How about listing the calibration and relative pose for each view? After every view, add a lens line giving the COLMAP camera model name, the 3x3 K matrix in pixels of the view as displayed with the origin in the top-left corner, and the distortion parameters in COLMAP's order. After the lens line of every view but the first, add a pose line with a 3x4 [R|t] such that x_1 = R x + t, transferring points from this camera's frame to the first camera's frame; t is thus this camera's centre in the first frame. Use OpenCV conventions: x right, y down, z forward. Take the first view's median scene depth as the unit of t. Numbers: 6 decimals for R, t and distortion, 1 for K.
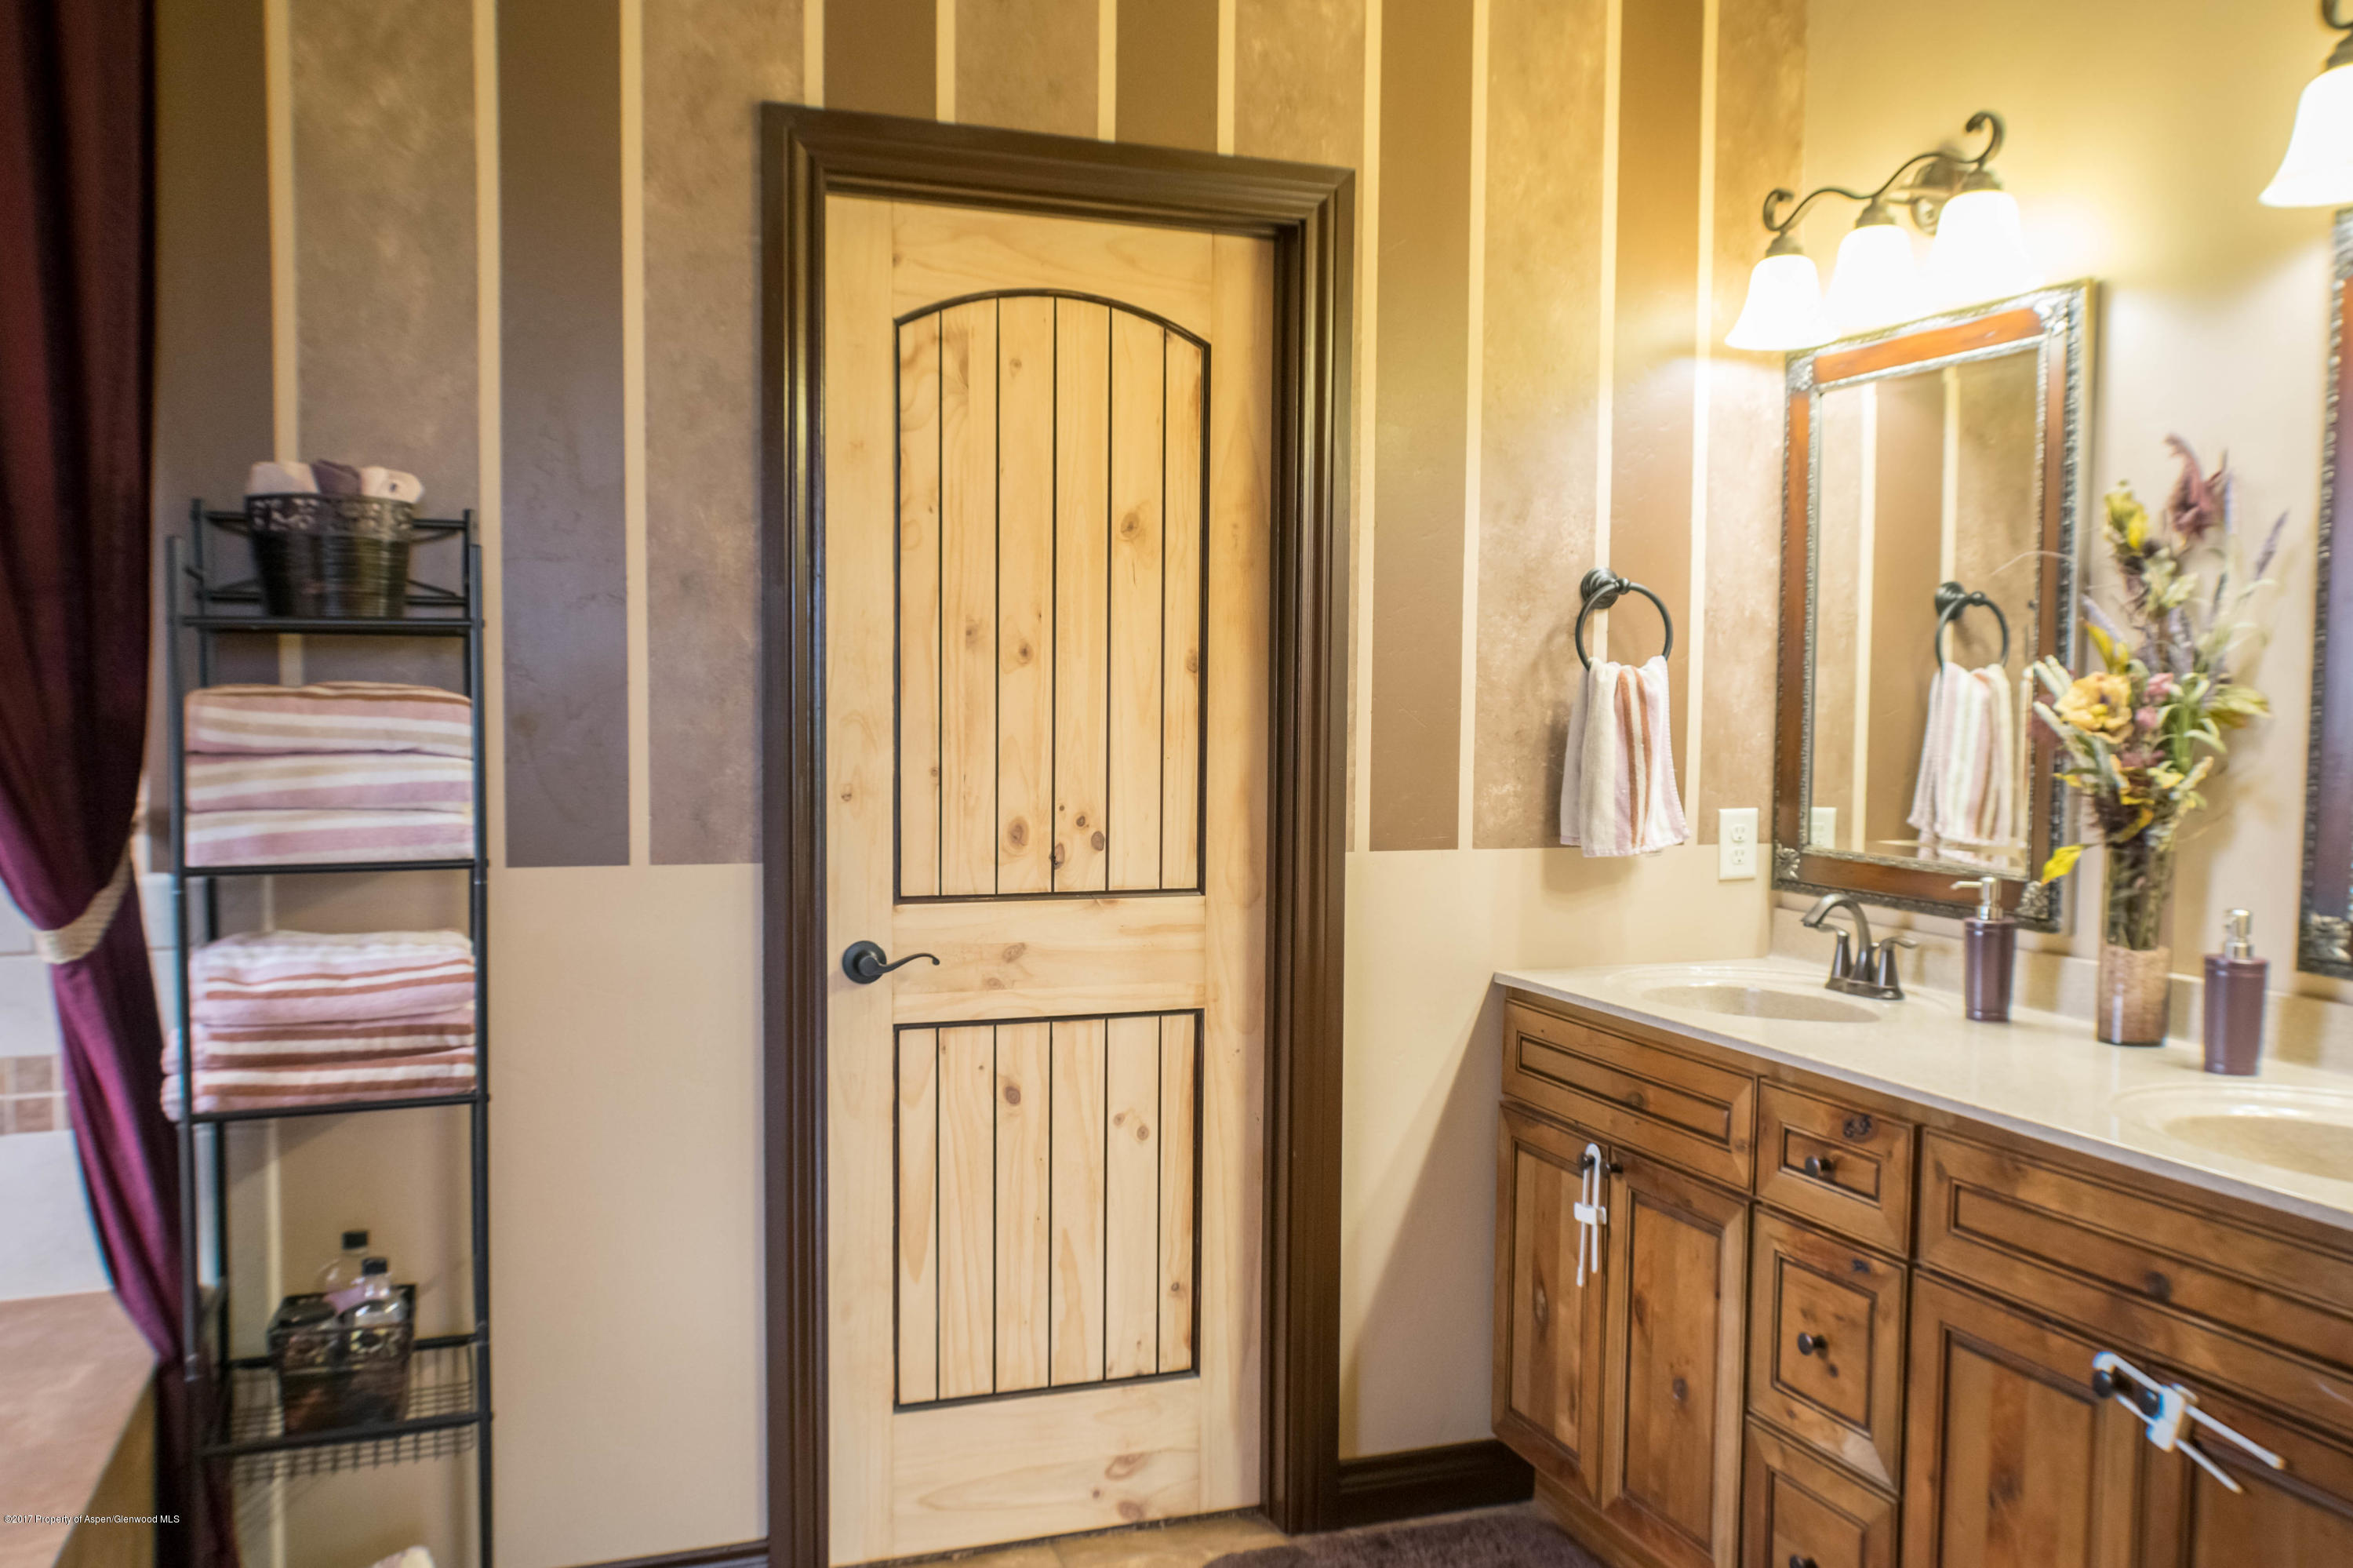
lens RADIAL K [[1934.7, 0, 1194.3], [0, 1934.7, 824.4], [0, 0, 1]] dist [-0.025128, 0.025600]
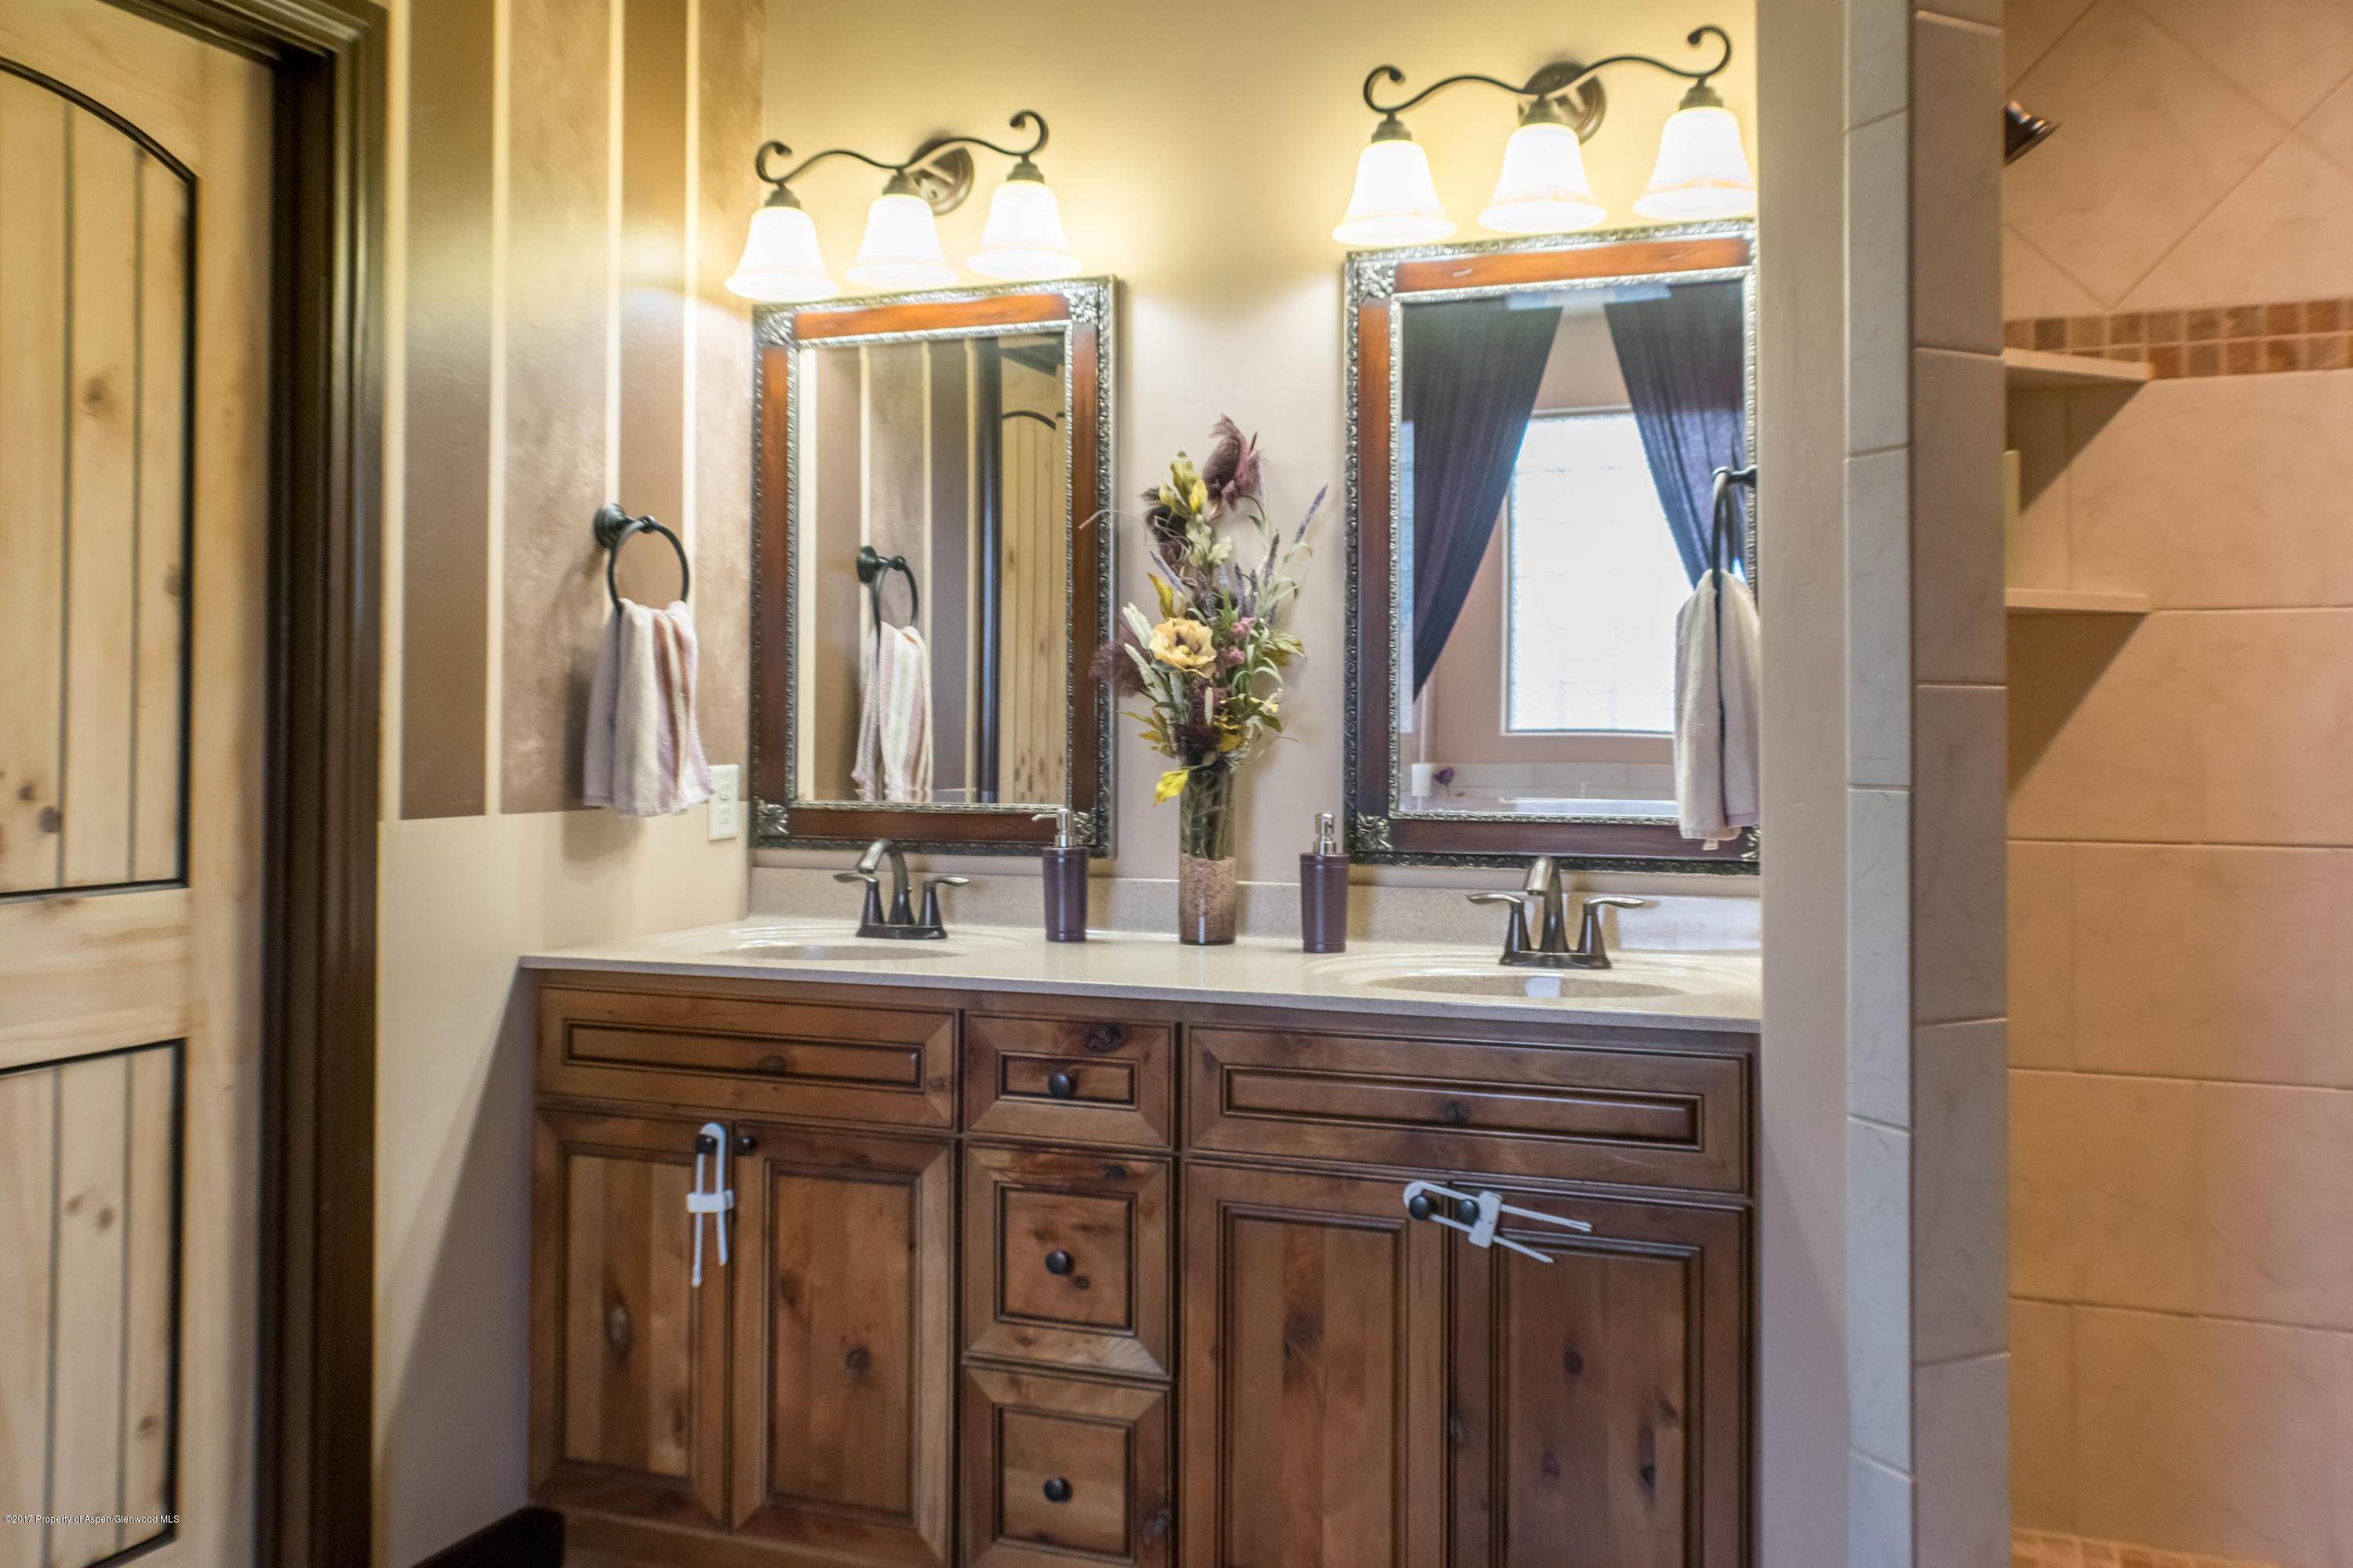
lens RADIAL K [[1934.7, 0, 1296.4], [0, 1934.7, 687.5], [0, 0, 1]] dist [-0.025128, 0.025600]
pose [[0.652471, 0.006179, 0.757788, -0.292415], [0.054335, 0.997012, -0.054912, 0.024104], [-0.755863, 0.077003, 0.650186, 0.174549]]
